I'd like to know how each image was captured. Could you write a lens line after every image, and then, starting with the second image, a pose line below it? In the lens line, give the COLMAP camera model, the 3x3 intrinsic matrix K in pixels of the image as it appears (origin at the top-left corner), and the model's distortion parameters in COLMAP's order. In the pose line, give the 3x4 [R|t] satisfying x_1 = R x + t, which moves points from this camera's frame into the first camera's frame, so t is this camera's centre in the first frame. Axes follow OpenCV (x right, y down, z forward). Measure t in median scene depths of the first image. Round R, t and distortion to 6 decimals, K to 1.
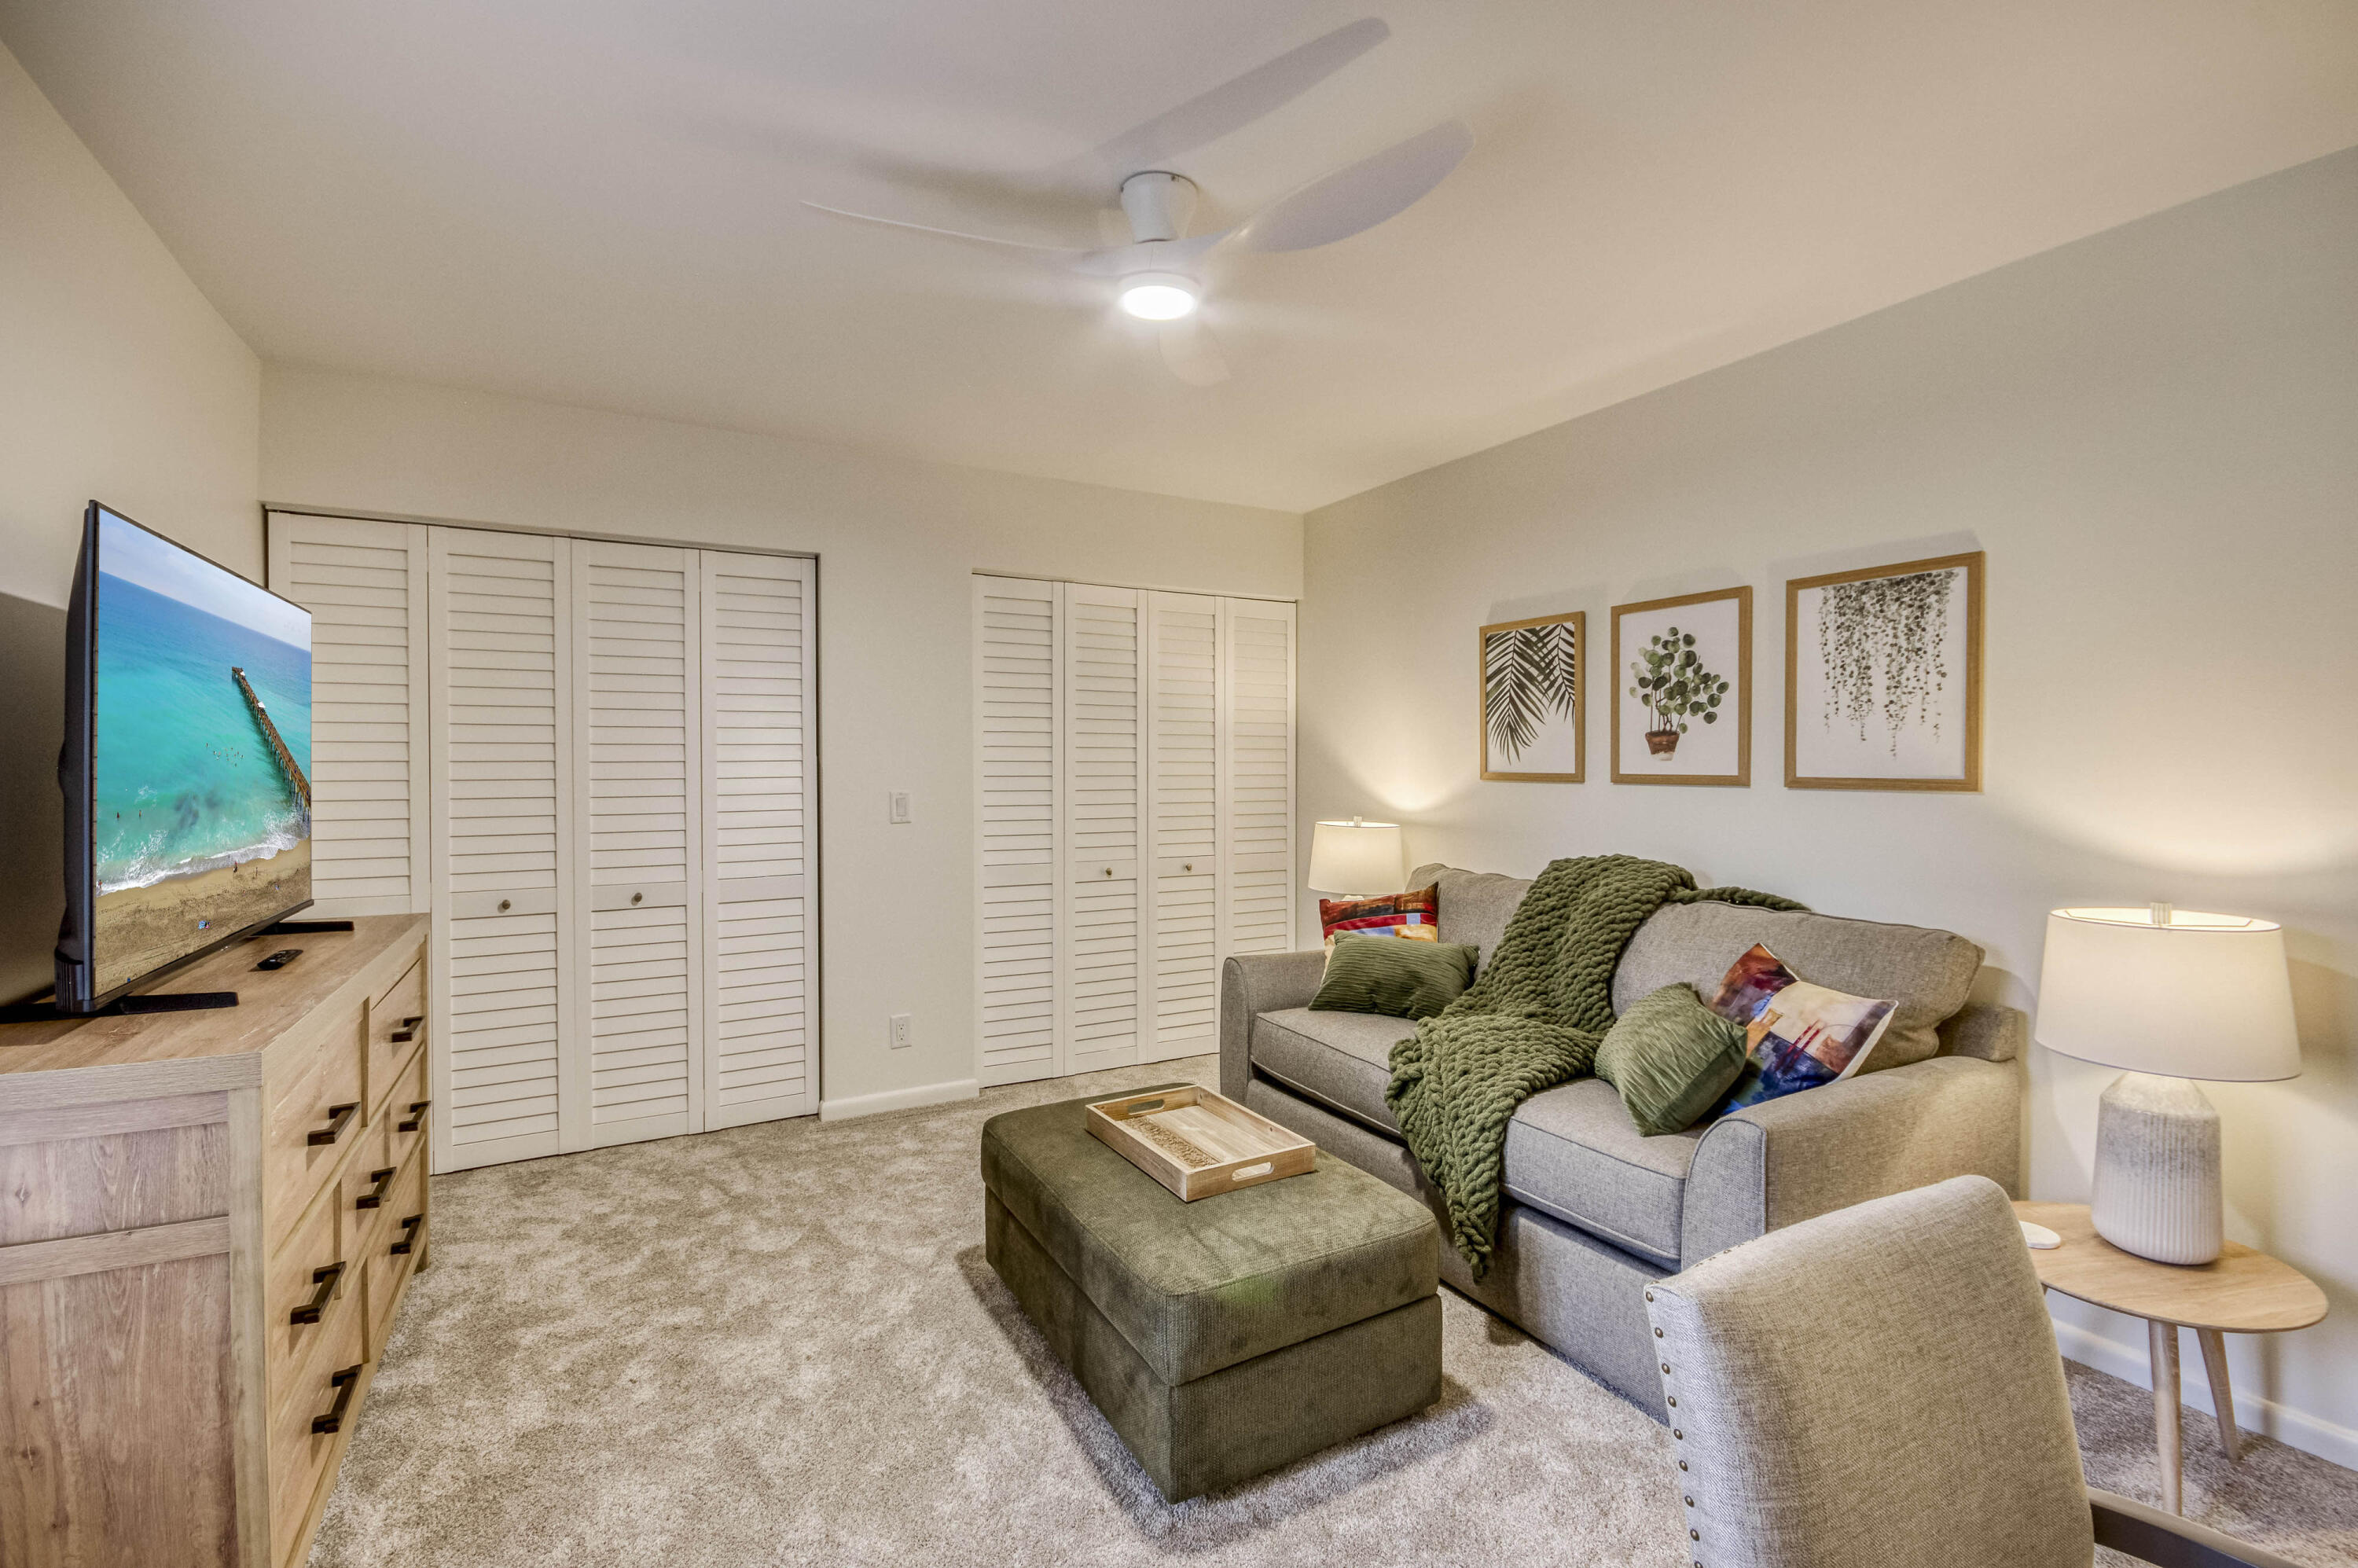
lens RADIAL K [[1036.2, 0, 1160.3], [0, 1036.2, 780.9], [0, 0, 1]] dist [-0.010278, -0.002850]
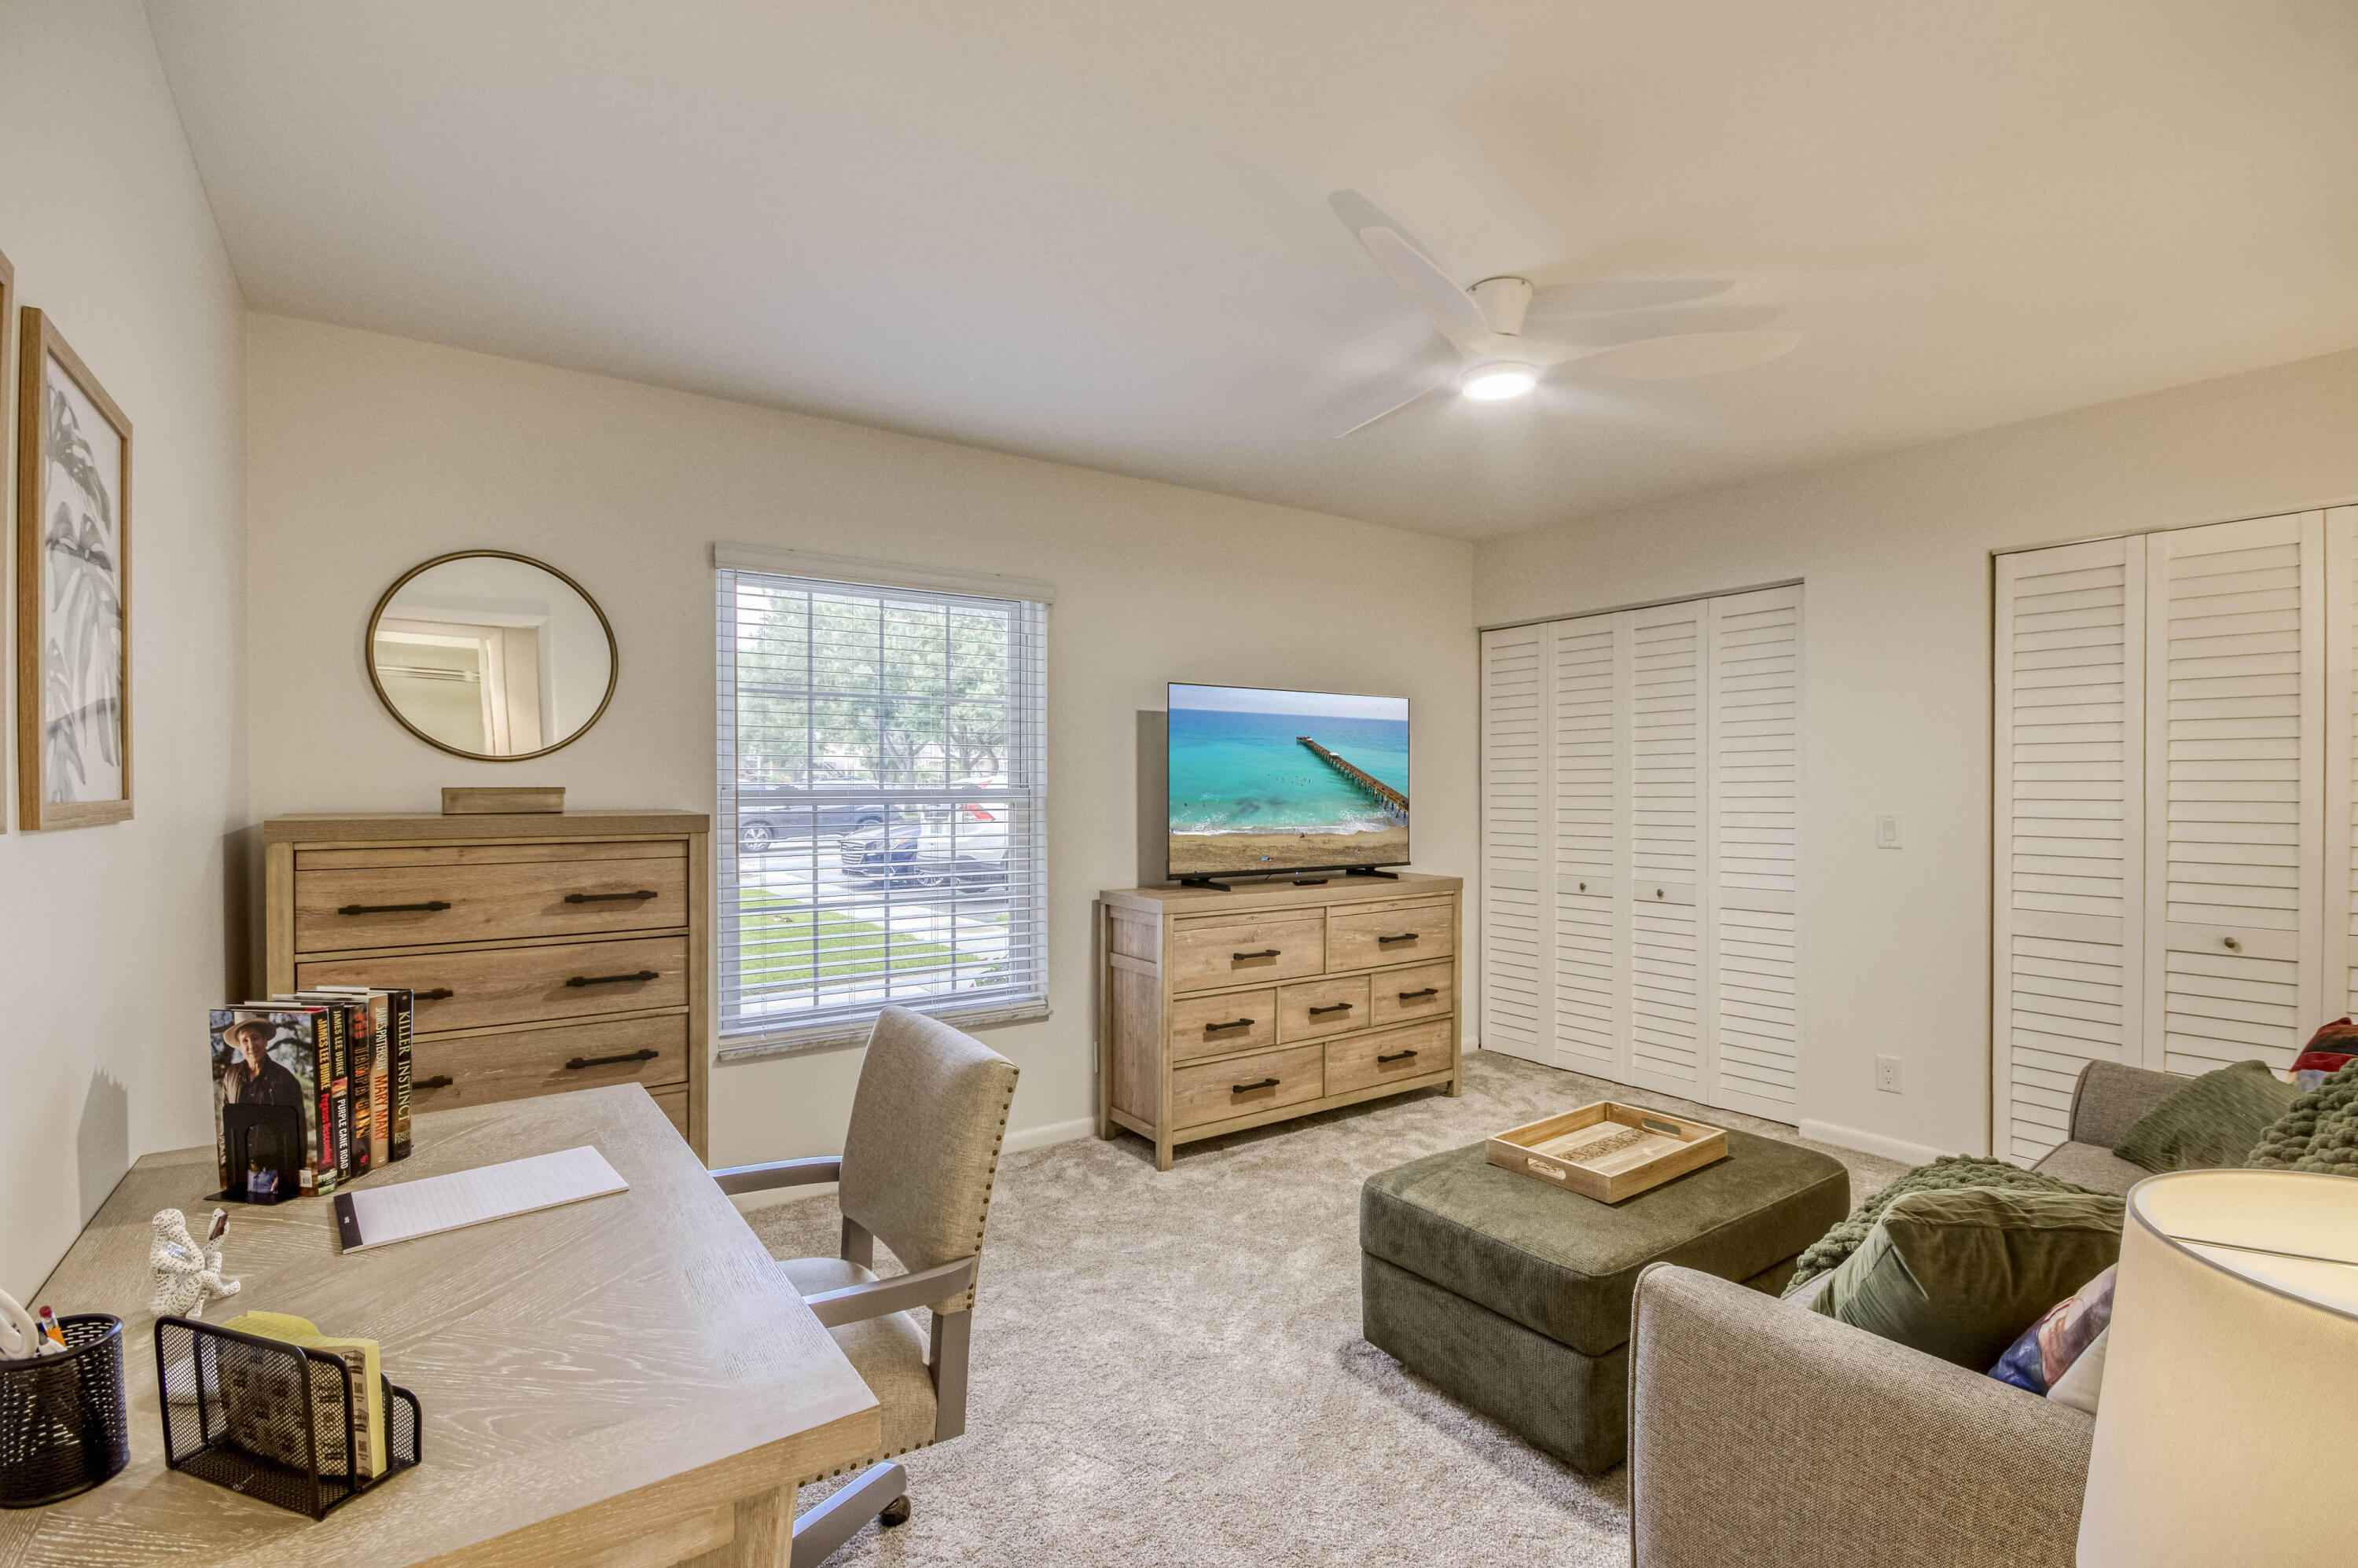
lens RADIAL K [[1036.2, 0, 1182.7], [0, 1036.2, 781.6], [0, 0, 1]] dist [-0.010278, -0.002850]
pose [[0.116377, 0.000785, -0.993205, 0.730111], [-0.012972, 0.999916, -0.000730, -0.011813], [0.993120, 0.012969, 0.116378, 0.329322]]
